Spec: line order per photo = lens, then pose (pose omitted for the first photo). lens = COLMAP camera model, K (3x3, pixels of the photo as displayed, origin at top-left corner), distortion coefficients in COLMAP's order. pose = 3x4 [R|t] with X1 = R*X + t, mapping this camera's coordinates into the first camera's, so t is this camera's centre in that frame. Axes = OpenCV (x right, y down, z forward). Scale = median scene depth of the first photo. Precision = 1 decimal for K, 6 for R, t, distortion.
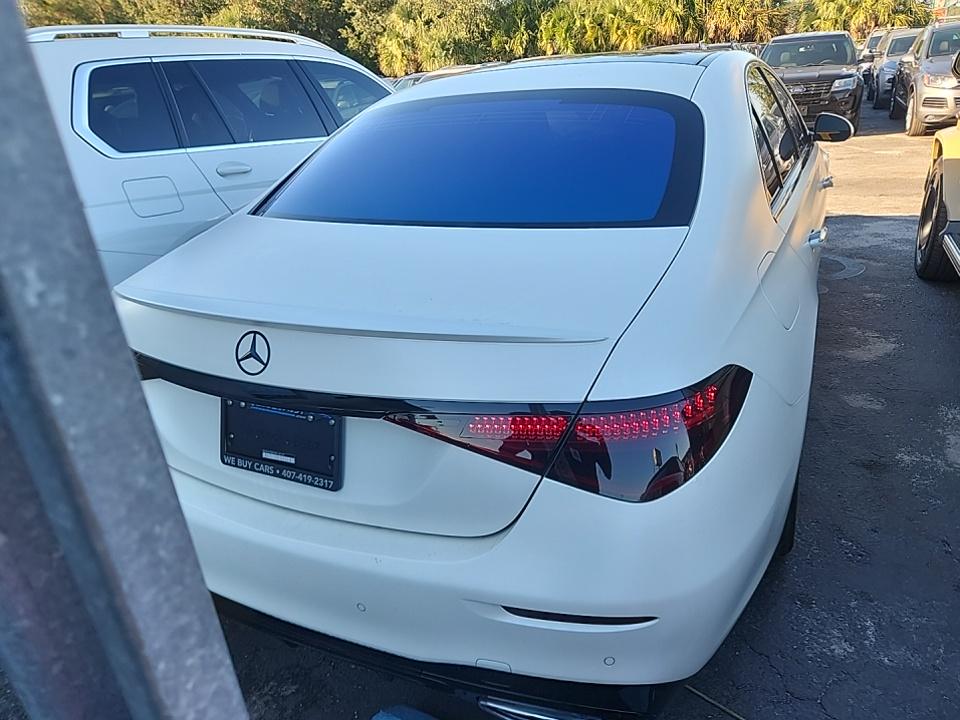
lens RADIAL K [[635.4, 0, 480.0], [0, 635.4, 360.0], [0, 0, 1]] dist [0.043369, -0.032265]
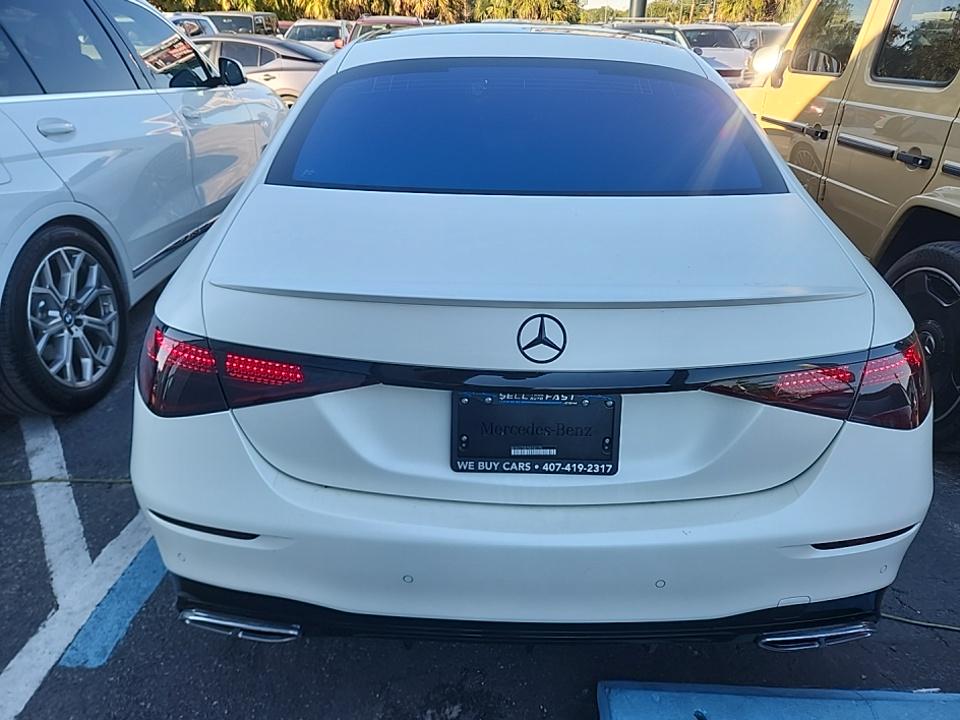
lens RADIAL K [[635.4, 0, 480.0], [0, 635.4, 360.0], [0, 0, 1]] dist [0.043369, -0.032265]
pose [[0.903176, -0.114074, 0.413836, -0.754634], [0.096524, 0.993325, 0.063152, -0.042981], [-0.418278, -0.017092, 0.908158, 0.210349]]
